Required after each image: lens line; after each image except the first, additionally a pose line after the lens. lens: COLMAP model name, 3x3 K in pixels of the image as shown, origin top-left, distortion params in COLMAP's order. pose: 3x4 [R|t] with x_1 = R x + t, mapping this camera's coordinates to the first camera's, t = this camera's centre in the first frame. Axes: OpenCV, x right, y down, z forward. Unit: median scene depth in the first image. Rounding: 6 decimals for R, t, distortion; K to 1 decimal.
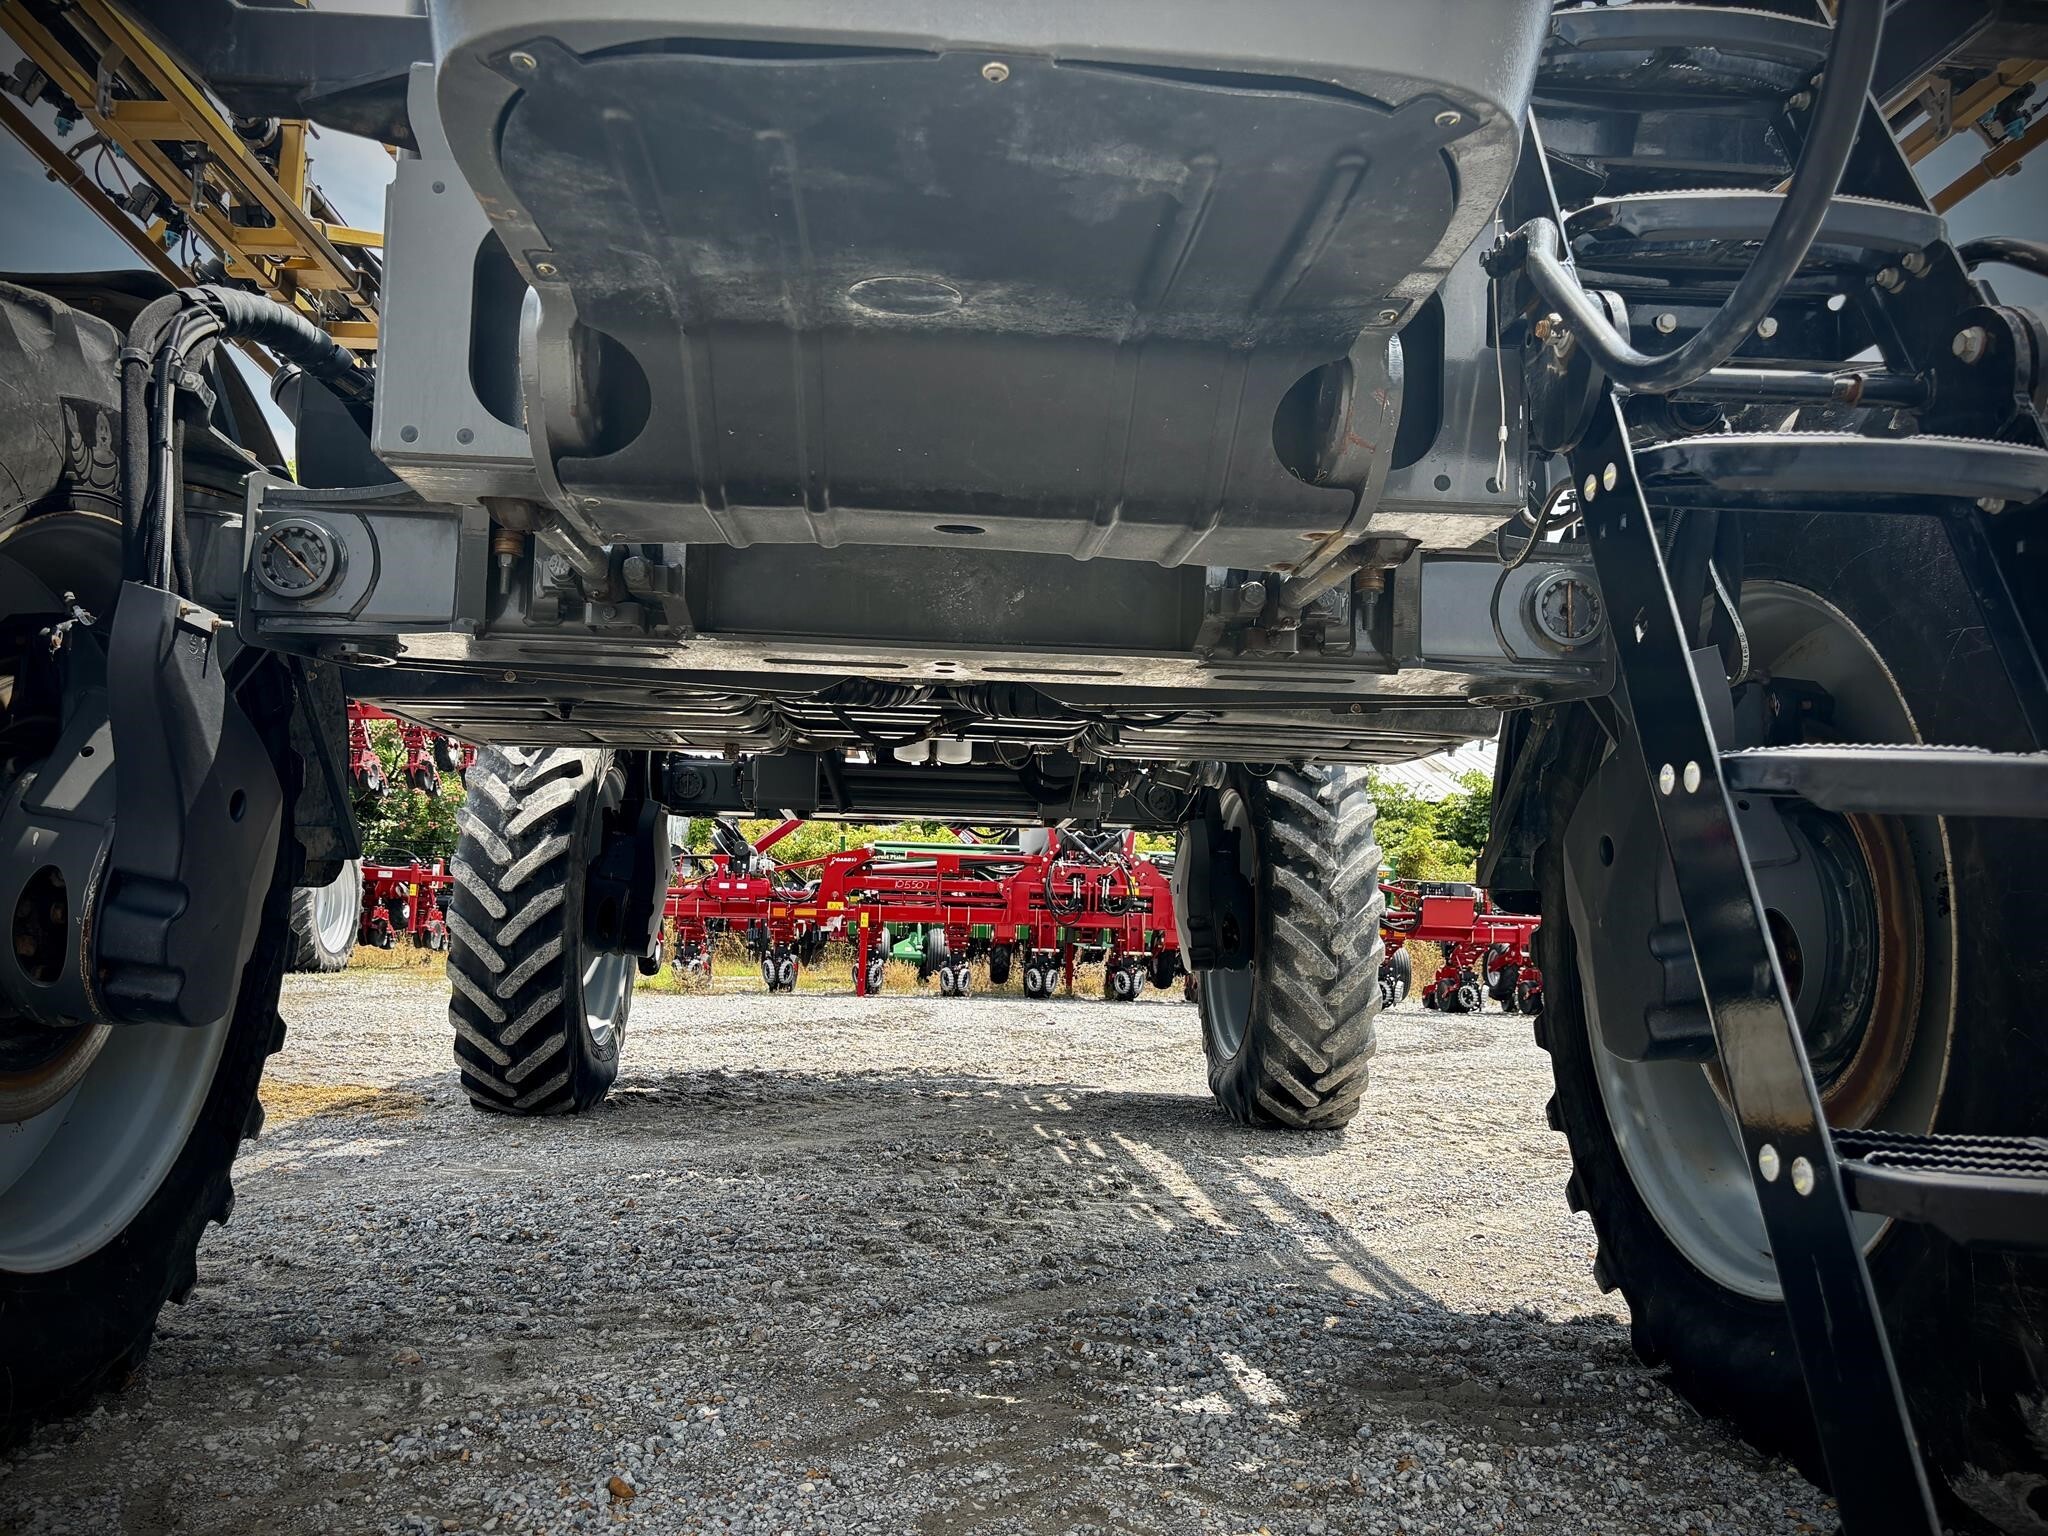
lens RADIAL K [[1580.9, 0, 1022.5], [0, 1580.9, 811.2], [0, 0, 1]] dist [0.005172, 0.009227]
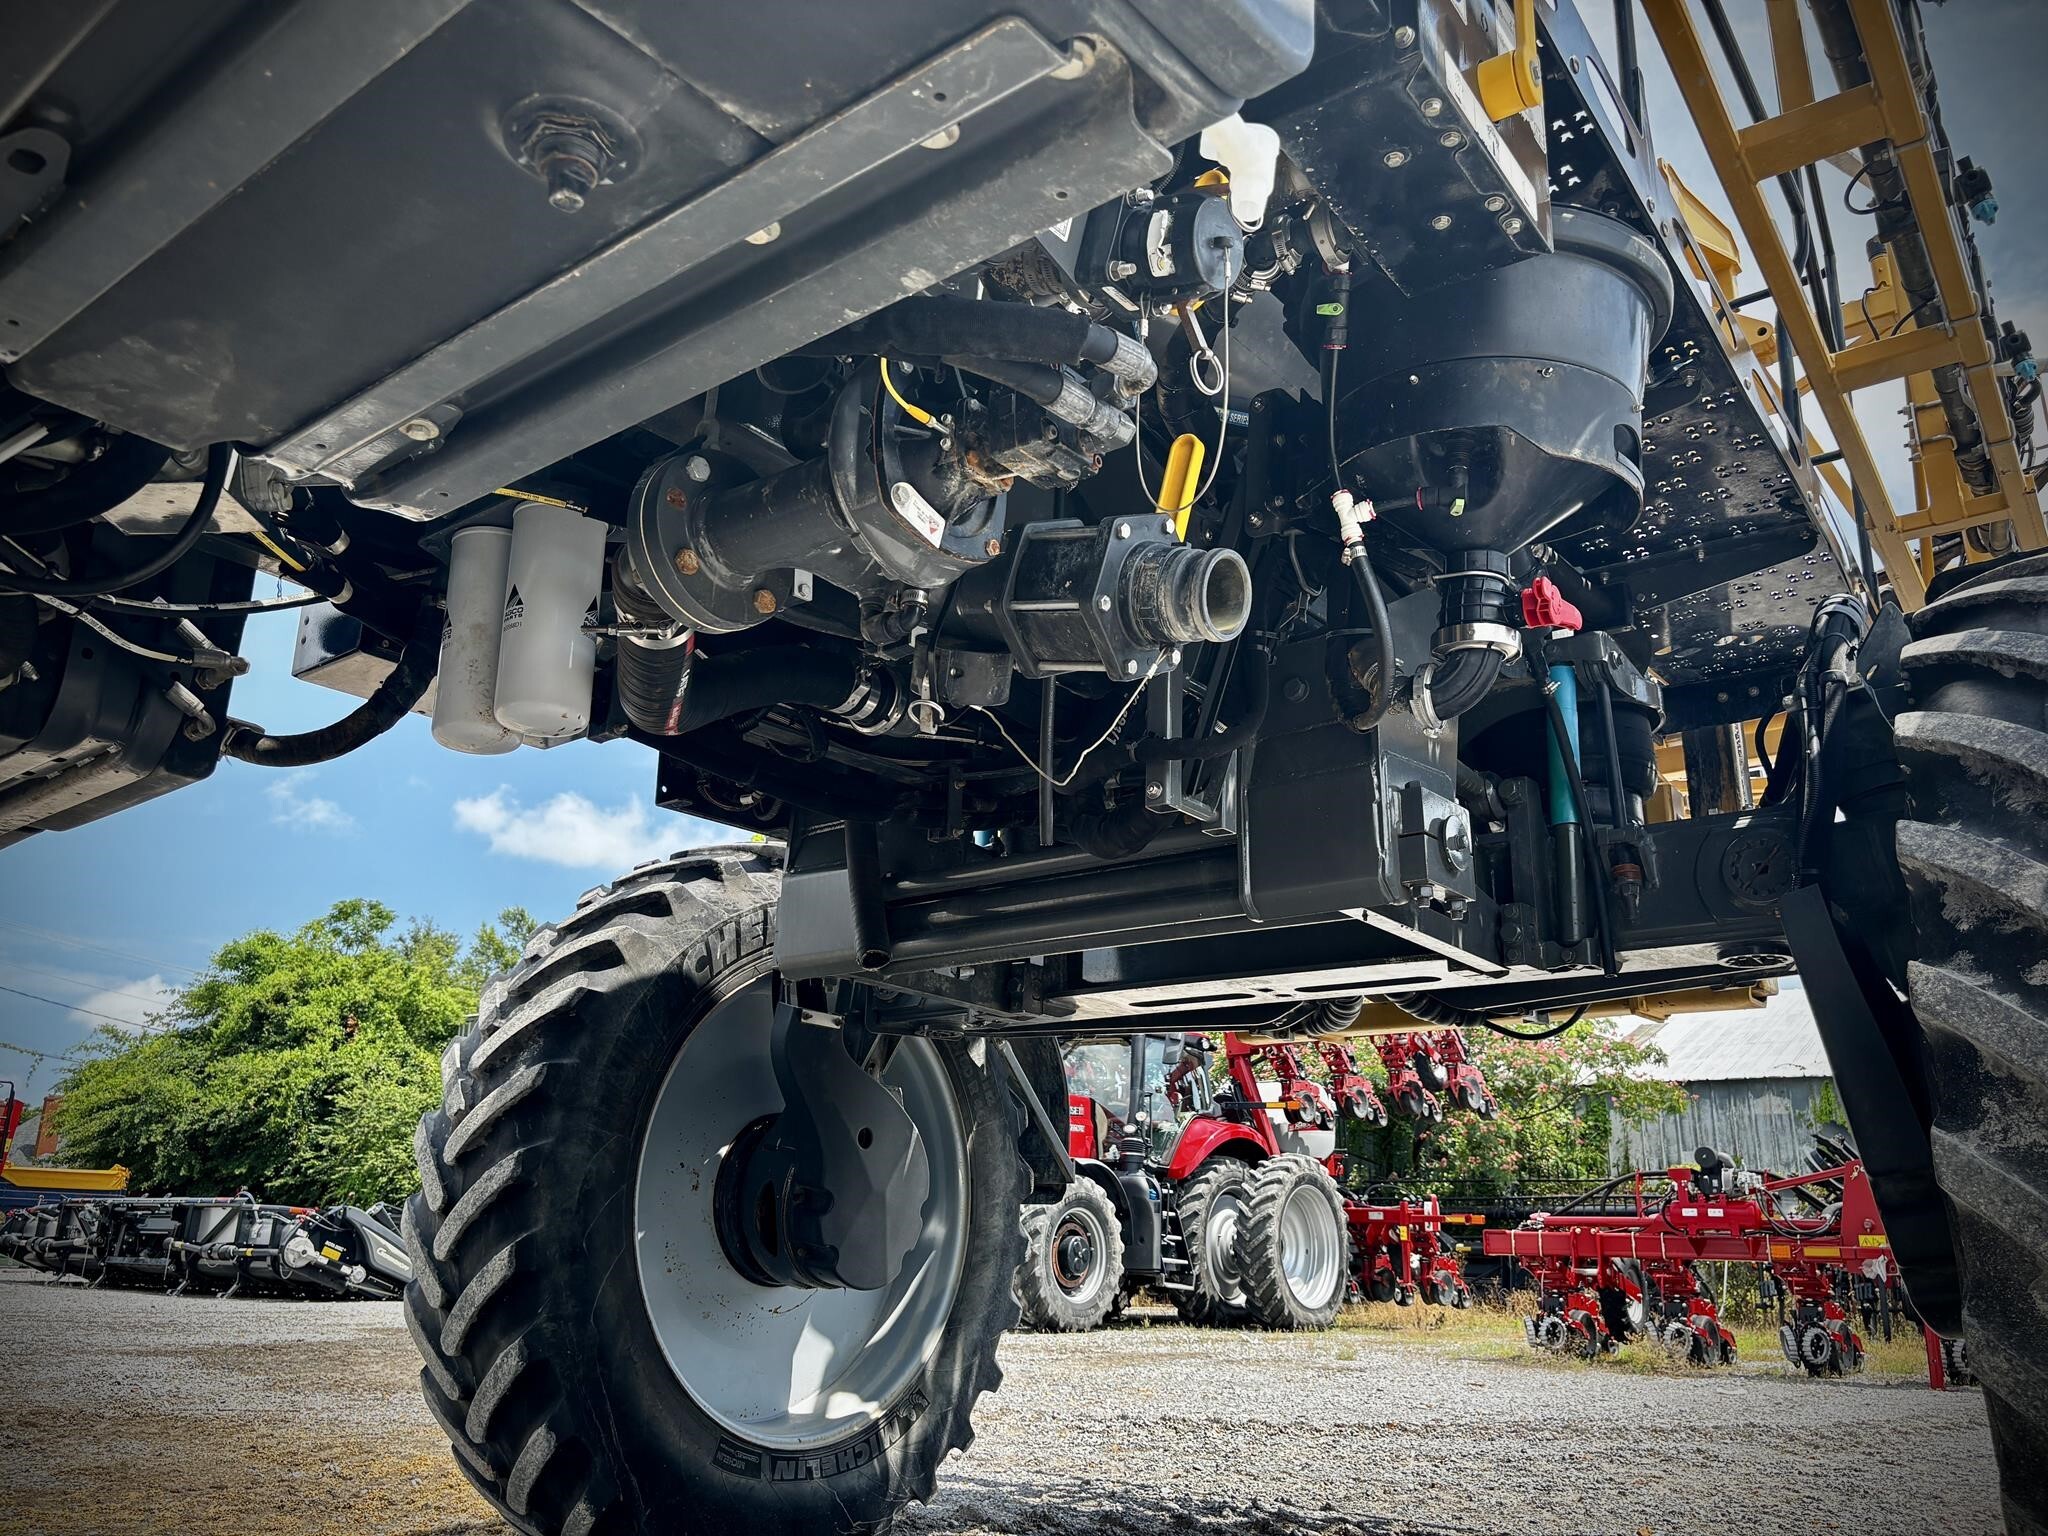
lens RADIAL K [[1570.4, 0, 1031.7], [0, 1570.4, 775.2], [0, 0, 1]] dist [0.026610, -0.003431]
pose [[0.734910, -0.209158, -0.645105, 0.247202], [0.047350, 0.964755, -0.258855, 0.073106], [0.676509, 0.159689, 0.718912, 0.690760]]
